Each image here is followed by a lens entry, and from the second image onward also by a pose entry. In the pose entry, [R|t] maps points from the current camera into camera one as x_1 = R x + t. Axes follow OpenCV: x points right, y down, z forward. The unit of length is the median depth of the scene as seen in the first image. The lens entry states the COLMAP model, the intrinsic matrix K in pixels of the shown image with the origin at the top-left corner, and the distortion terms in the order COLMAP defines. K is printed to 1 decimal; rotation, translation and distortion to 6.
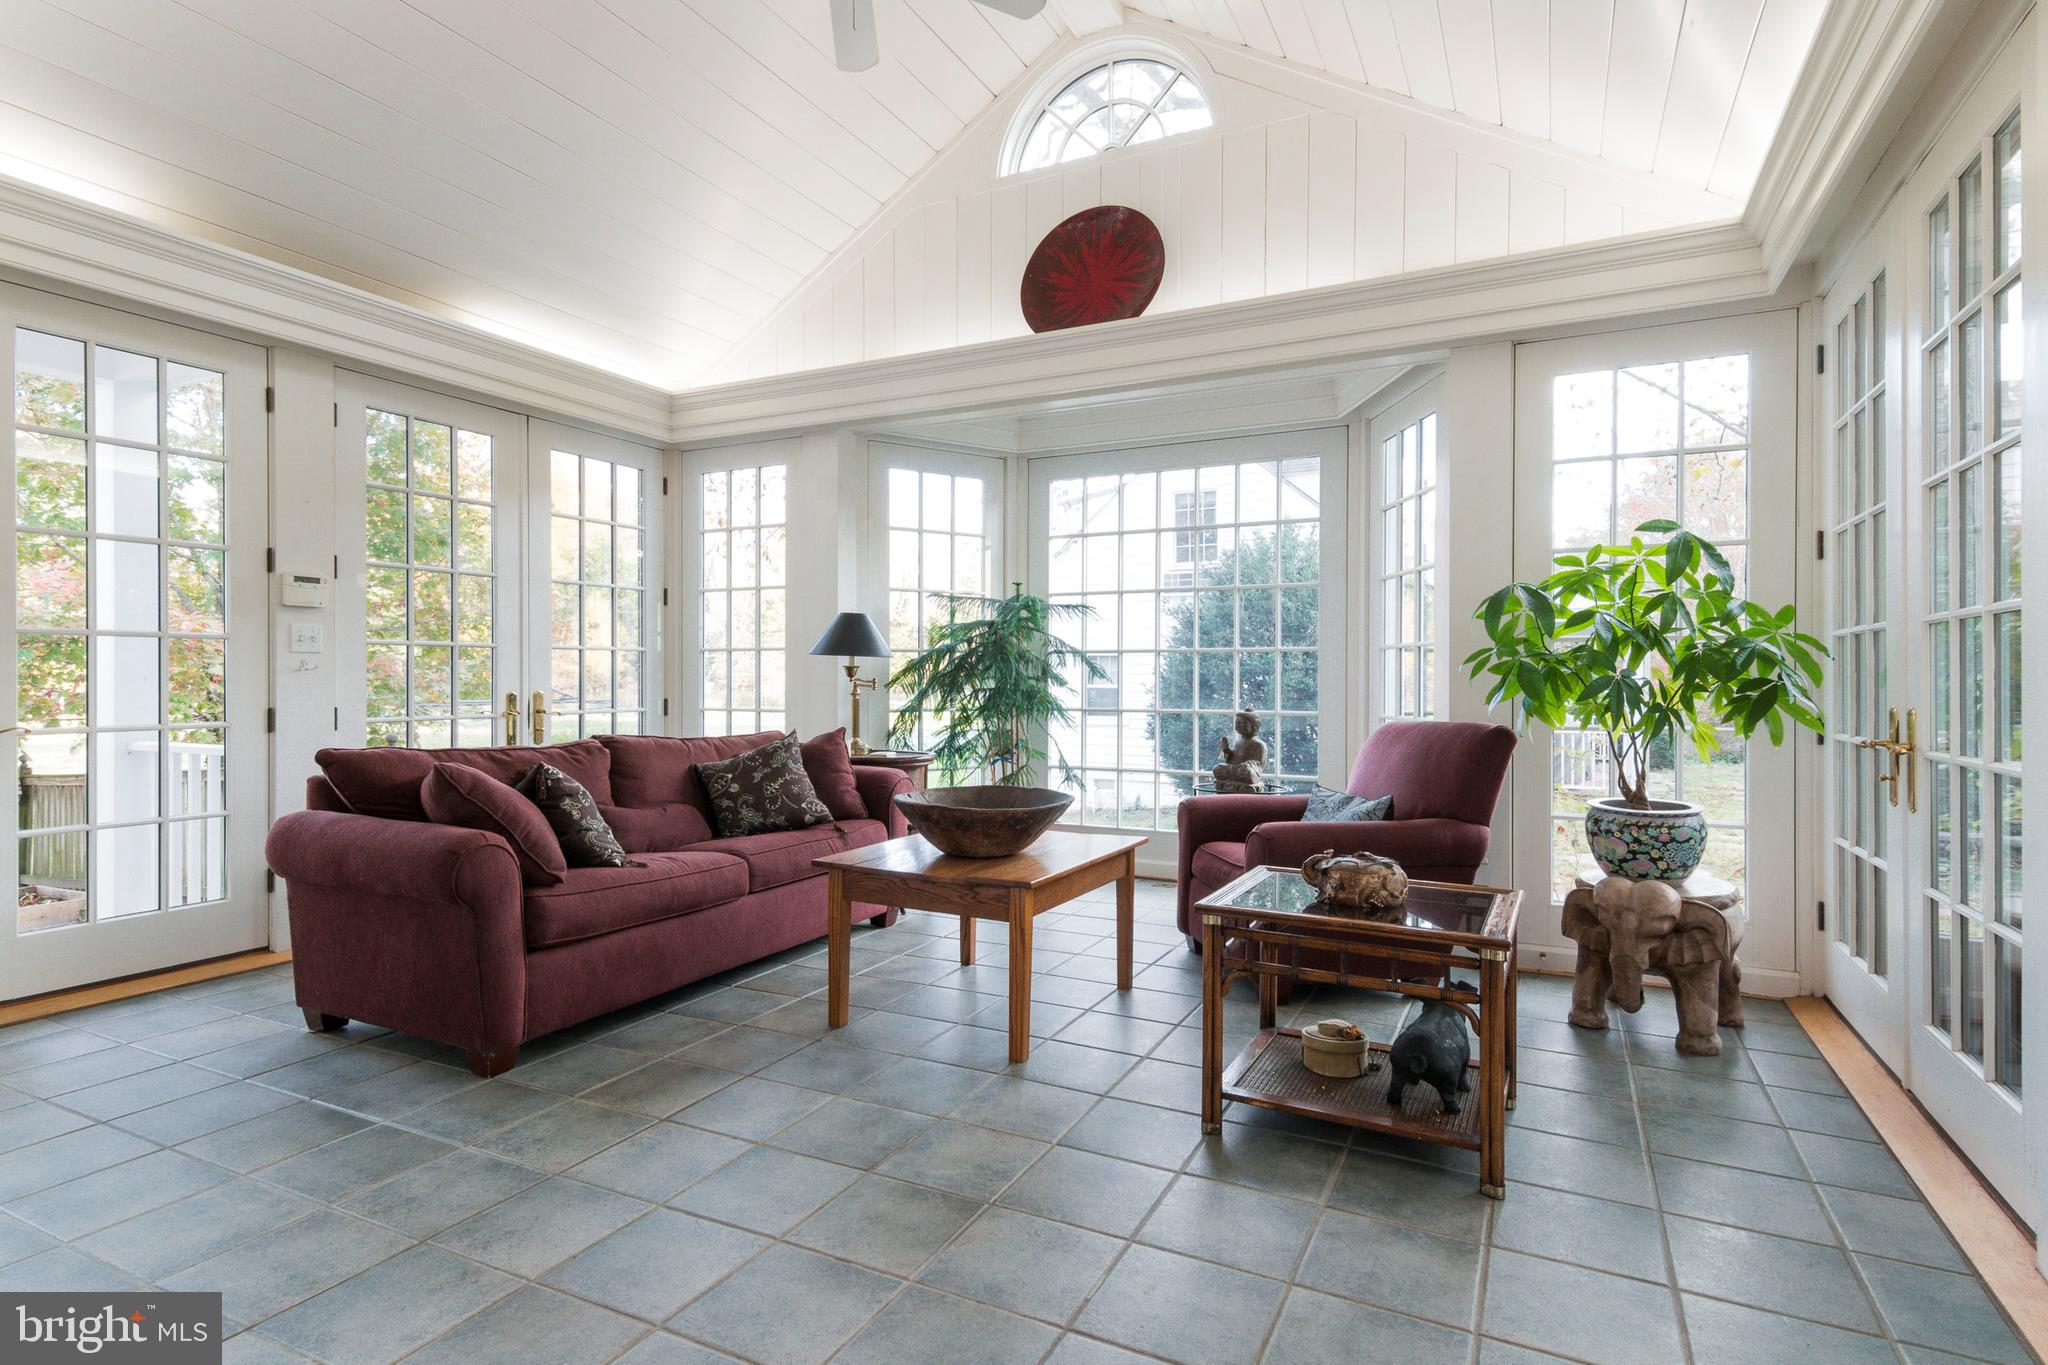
lens RADIAL K [[1037.2, 0, 1003.7], [0, 1037.2, 678.0], [0, 0, 1]] dist [0.020374, -0.009952]
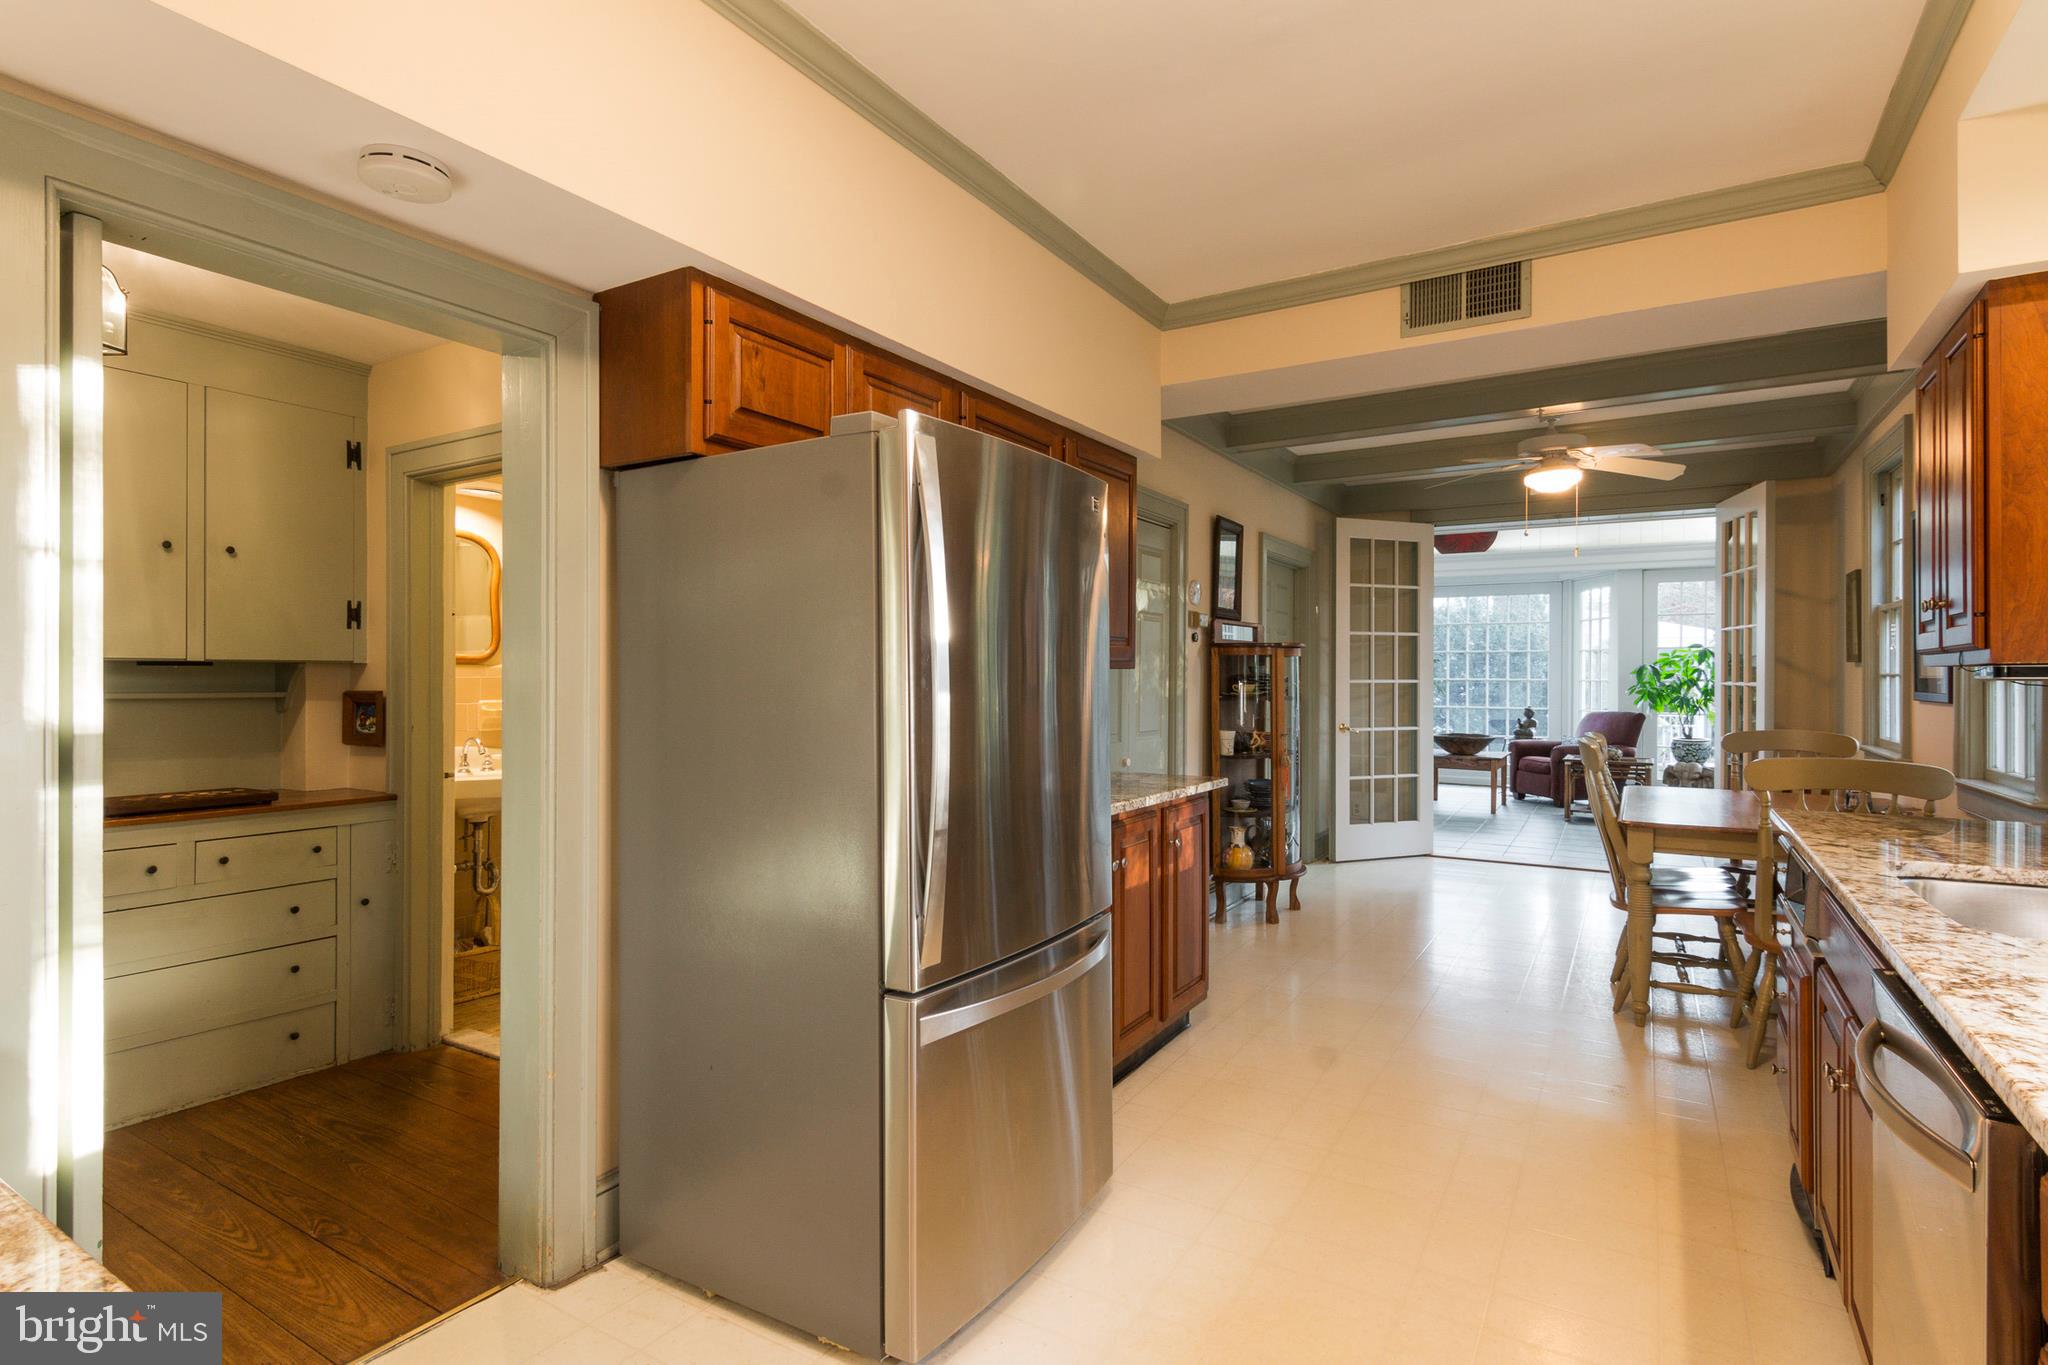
lens RADIAL K [[1037.2, 0, 1008.2], [0, 1037.2, 675.5], [0, 0, 1]] dist [0.020374, -0.009952]
pose [[0.998703, -0.001542, -0.050888, -1.101728], [0.001560, 0.999999, 0.000326, -0.058653], [0.050887, -0.000405, 0.998704, -1.936682]]
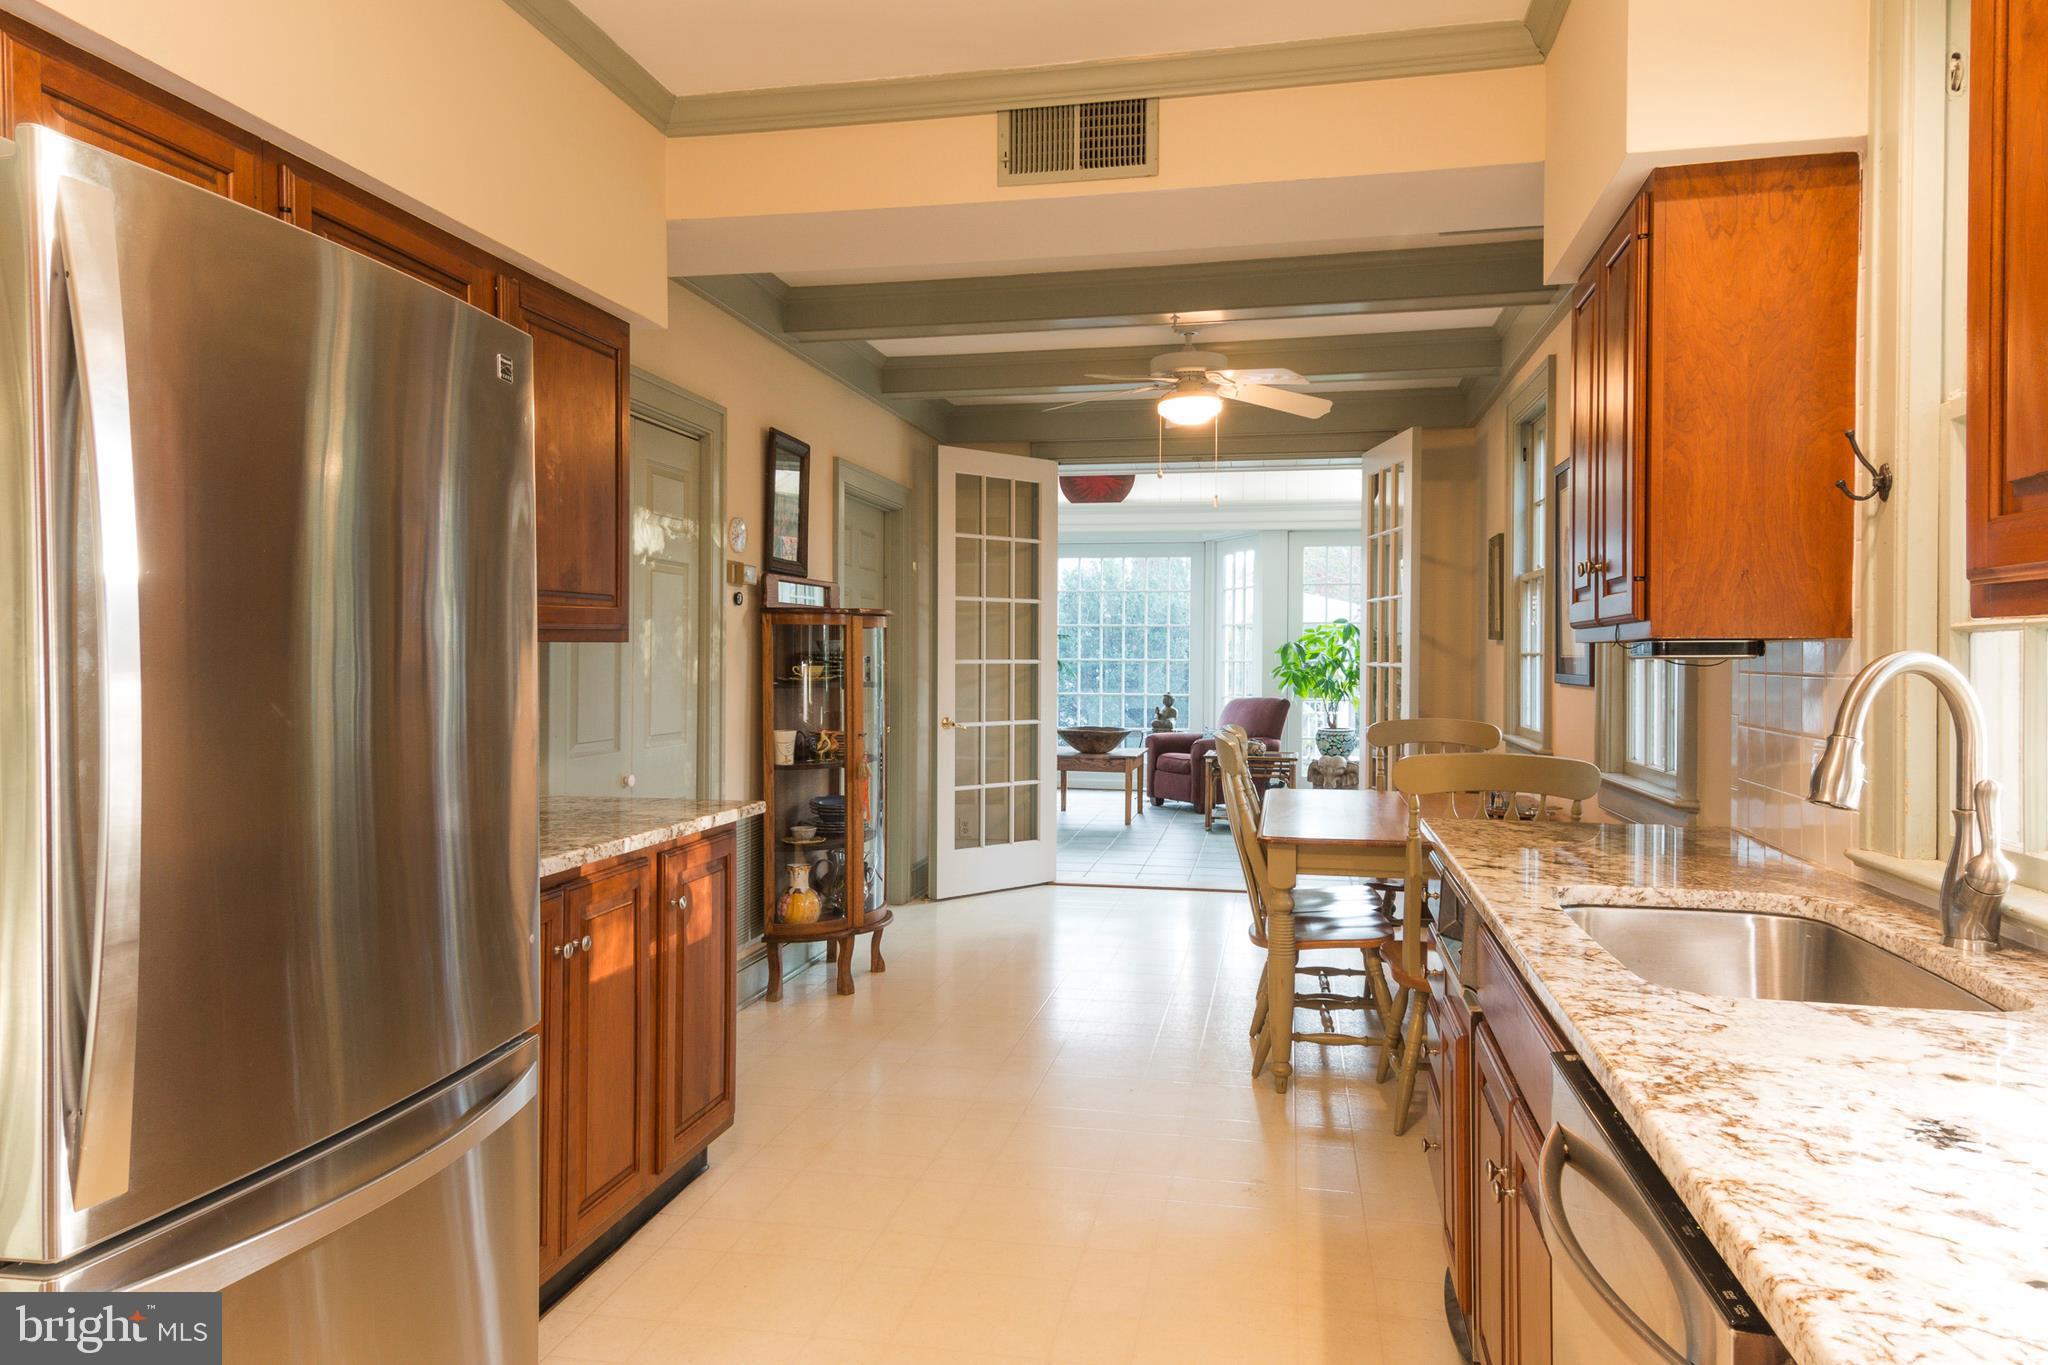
lens RADIAL K [[1351.3, 0, 1035.7], [0, 1351.3, 665.2], [0, 0, 1]] dist [0.053467, -0.008293]
pose [[0.952229, -0.001495, 0.305382, -1.034491], [-0.001002, 0.999967, 0.008018, -0.056521], [-0.305384, -0.007941, 0.952196, -1.819223]]
